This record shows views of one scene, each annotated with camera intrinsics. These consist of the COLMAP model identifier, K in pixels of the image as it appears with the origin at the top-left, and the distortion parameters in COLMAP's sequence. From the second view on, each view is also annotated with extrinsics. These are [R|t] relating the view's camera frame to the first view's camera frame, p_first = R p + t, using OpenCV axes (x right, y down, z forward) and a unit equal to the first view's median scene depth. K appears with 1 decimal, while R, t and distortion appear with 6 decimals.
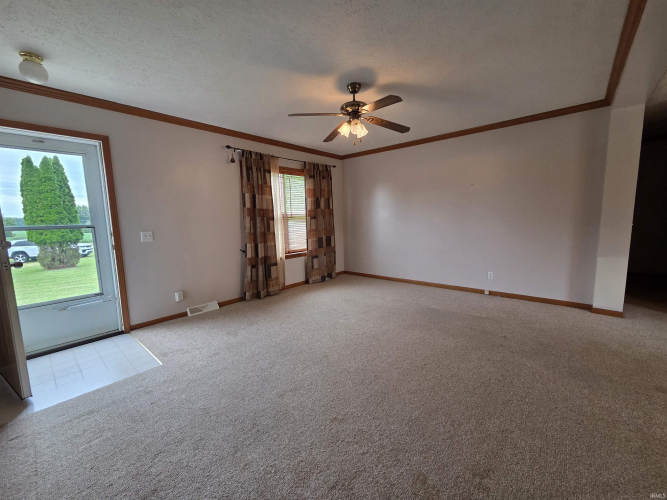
lens RADIAL K [[272.7, 0, 334.8], [0, 272.7, 249.7], [0, 0, 1]] dist [-0.001836, 0.000118]
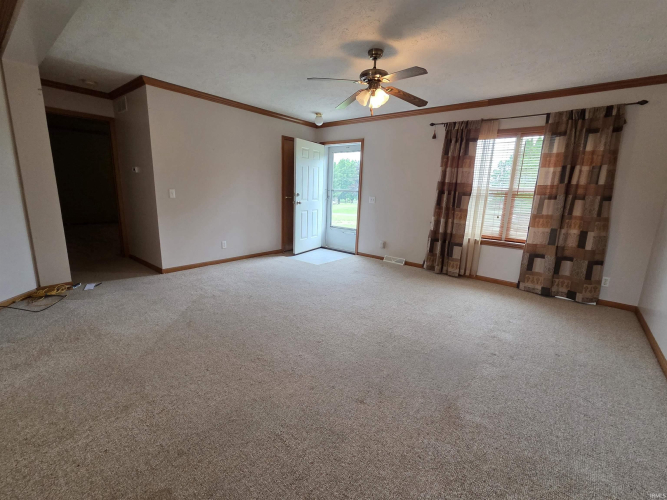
lens RADIAL K [[292.1, 0, 334.6], [0, 292.1, 248.5], [0, 0, 1]] dist [-0.003304, -0.000730]
pose [[0.042515, 0.226854, -0.973000, 0.675059], [-0.156912, 0.963311, 0.217739, -0.076772], [0.986697, 0.143418, 0.076552, 0.488375]]
